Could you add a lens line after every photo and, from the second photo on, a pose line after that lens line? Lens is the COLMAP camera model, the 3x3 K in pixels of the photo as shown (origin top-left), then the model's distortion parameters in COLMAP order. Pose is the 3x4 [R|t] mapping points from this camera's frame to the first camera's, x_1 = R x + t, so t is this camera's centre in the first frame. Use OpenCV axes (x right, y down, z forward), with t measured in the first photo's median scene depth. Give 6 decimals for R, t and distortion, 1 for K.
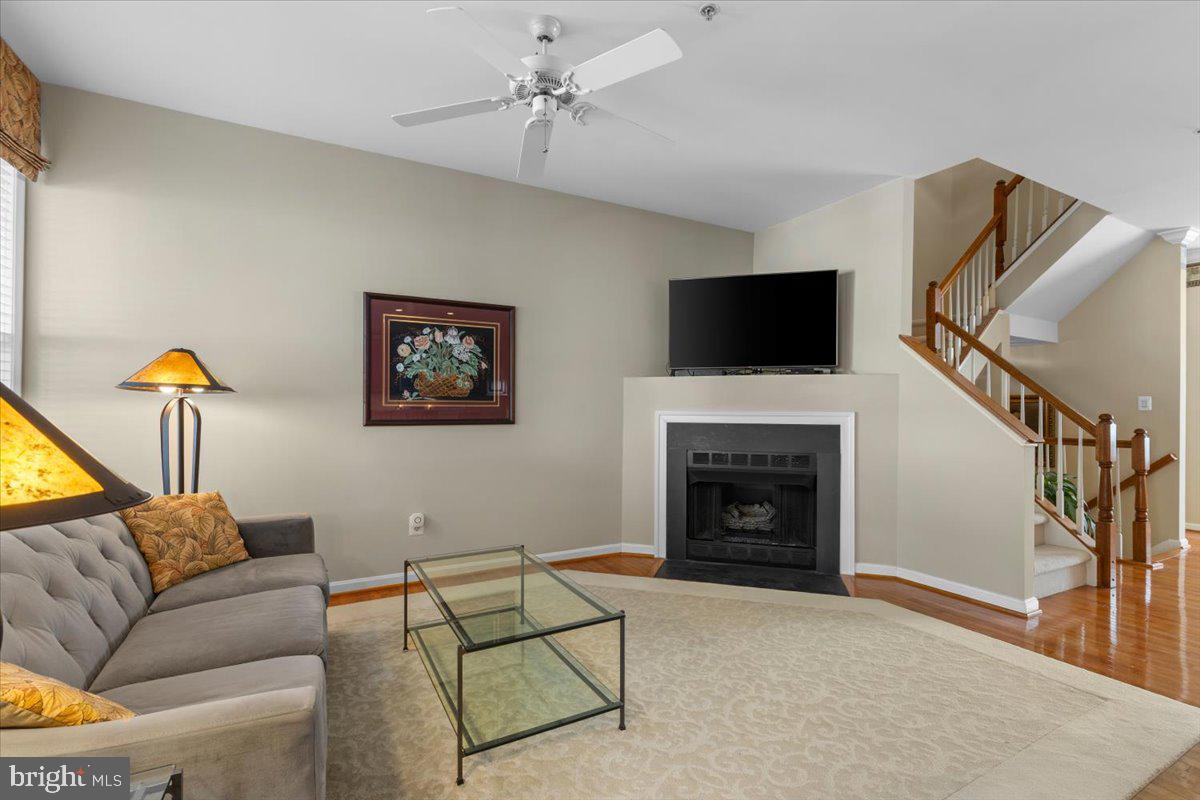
lens RADIAL K [[541.3, 0, 595.1], [0, 541.3, 403.8], [0, 0, 1]] dist [0.003697, 0.000265]
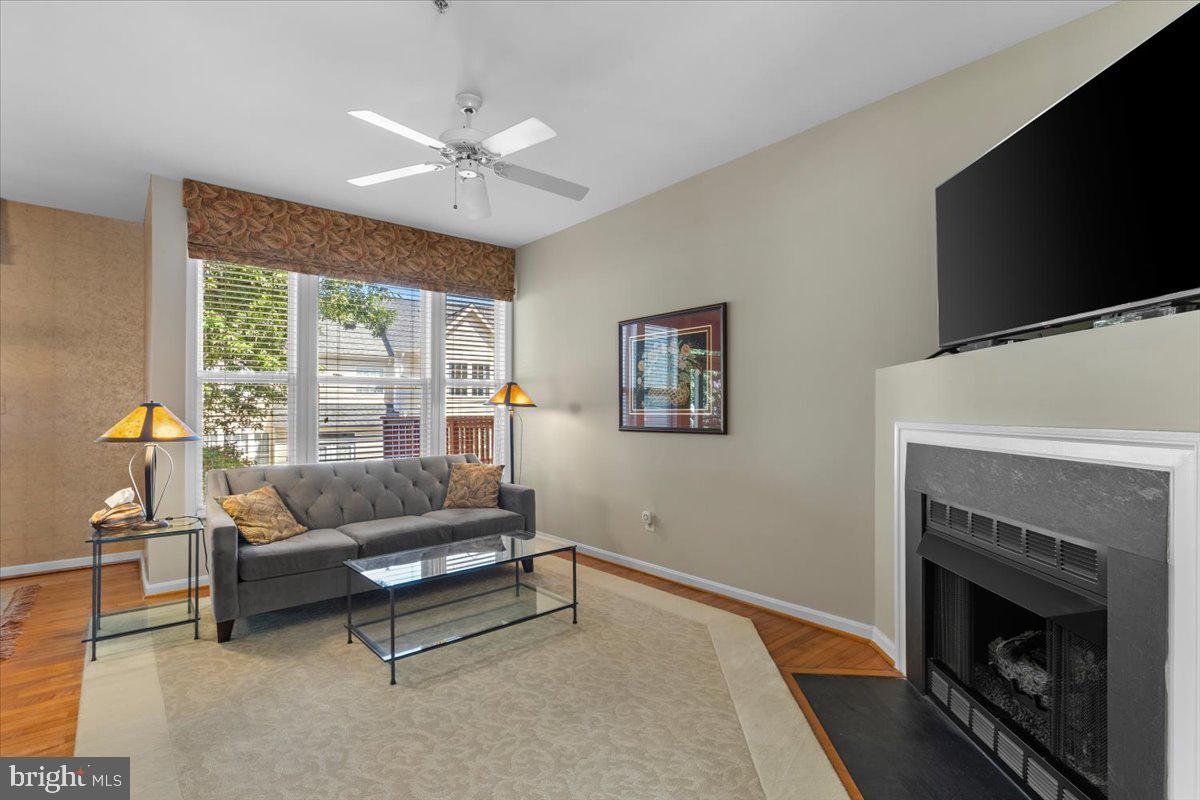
lens RADIAL K [[554.6, 0, 599.4], [0, 554.6, 407.8], [0, 0, 1]] dist [0.003005, 0.000575]
pose [[0.220339, -0.011835, -0.975352, 0.708723], [0.009236, 0.999907, -0.010047, 0.000702], [0.975380, -0.006794, 0.220428, 0.611502]]
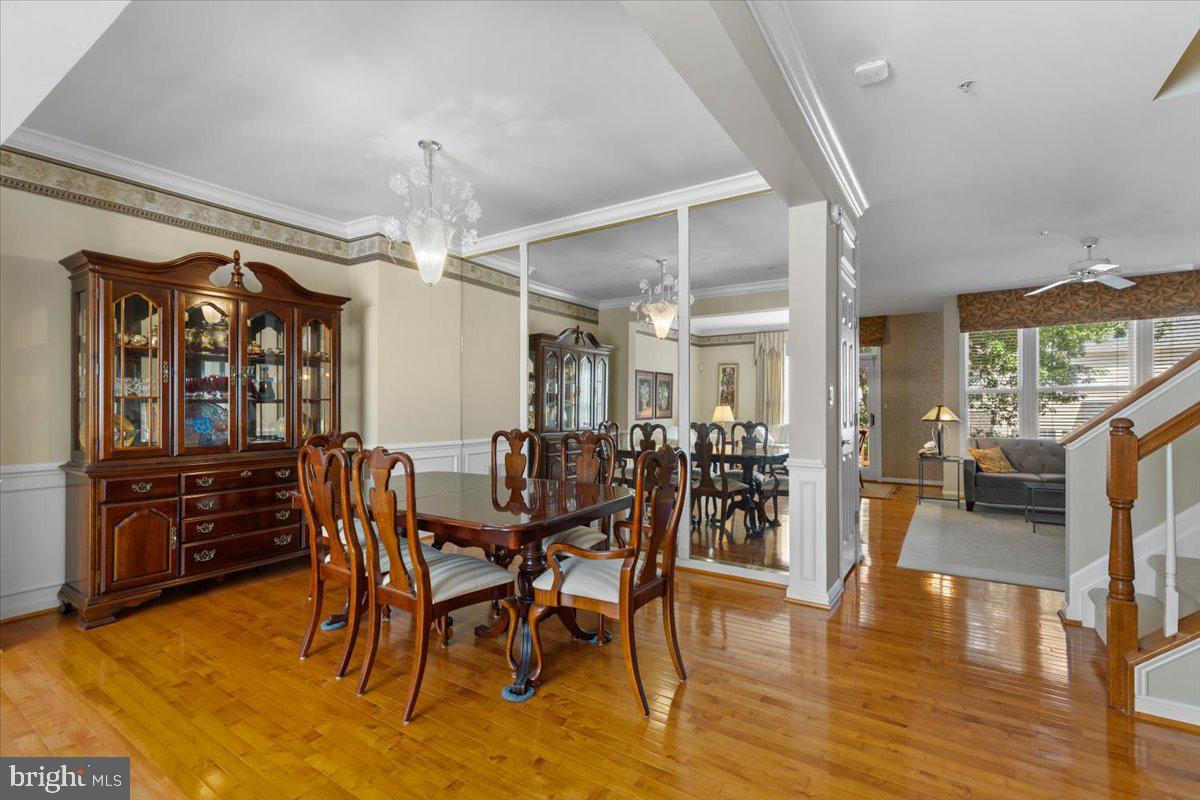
lens RADIAL K [[541.3, 0, 595.1], [0, 541.3, 403.8], [0, 0, 1]] dist [0.003697, 0.000265]
pose [[-0.877094, -0.010394, -0.480206, 1.691366], [-0.003354, 0.999874, -0.015515, 0.007644], [0.480306, -0.011998, -0.877019, 1.206179]]
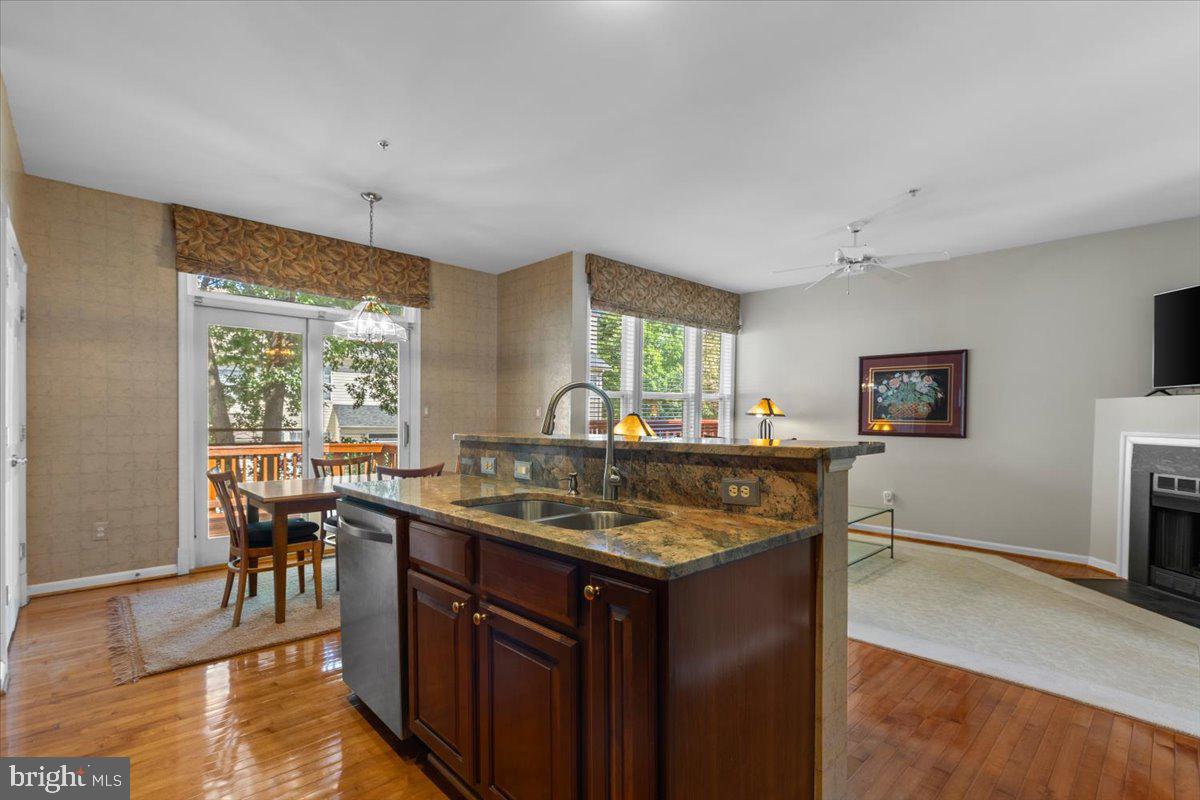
lens RADIAL K [[554.8, 0, 599.0], [0, 554.8, 419.6], [0, 0, 1]] dist [0.000307, -0.000008]
pose [[0.266881, 0.007587, -0.963700, 0.944416], [-0.004332, 0.999968, 0.006673, -0.013905], [0.963720, 0.002394, 0.266906, -0.235557]]
